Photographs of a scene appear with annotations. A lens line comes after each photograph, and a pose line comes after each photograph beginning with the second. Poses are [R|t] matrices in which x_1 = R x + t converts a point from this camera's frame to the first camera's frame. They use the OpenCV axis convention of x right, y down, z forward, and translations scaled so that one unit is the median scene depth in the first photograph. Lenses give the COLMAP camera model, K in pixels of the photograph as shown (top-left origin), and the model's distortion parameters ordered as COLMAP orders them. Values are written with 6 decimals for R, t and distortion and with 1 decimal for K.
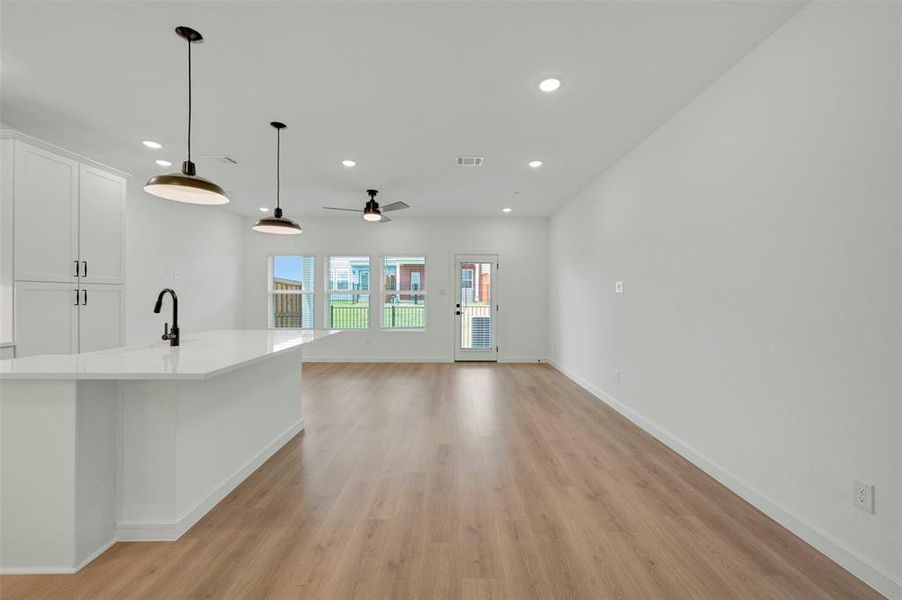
lens RADIAL K [[357.4, 0, 453.9], [0, 357.4, 297.2], [0, 0, 1]] dist [0.001462, -0.000573]
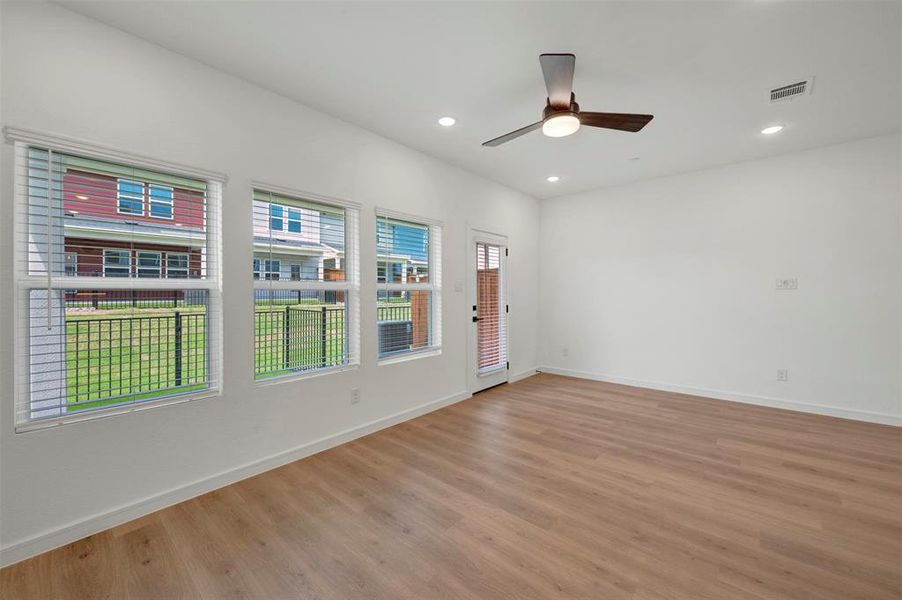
lens RADIAL K [[357.4, 0, 455.3], [0, 357.4, 291.1], [0, 0, 1]] dist [0.001462, -0.000573]
pose [[0.651246, -0.001602, 0.758865, -0.870533], [0.005798, 0.999979, -0.002865, -0.009779], [-0.758845, 0.006266, 0.651241, 1.030173]]
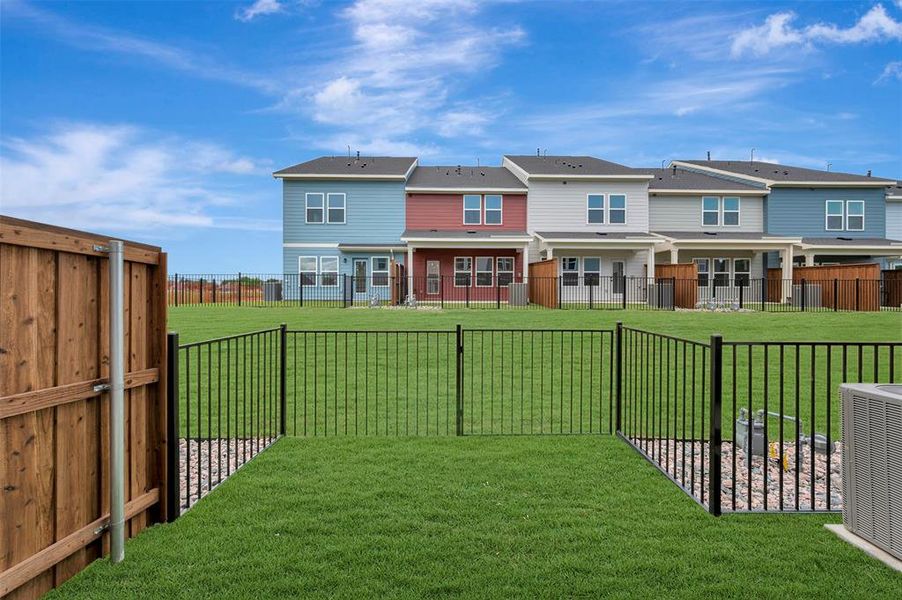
lens RADIAL K [[358.1, 0, 454.9], [0, 358.1, 295.2], [0, 0, 1]] dist [-0.002330, -0.000124]
pose [[0.999700, 0.000053, 0.024506, -0.527624], [-0.000088, 0.999999, 0.001437, -0.019503], [-0.024506, -0.001439, 0.999699, 1.877643]]
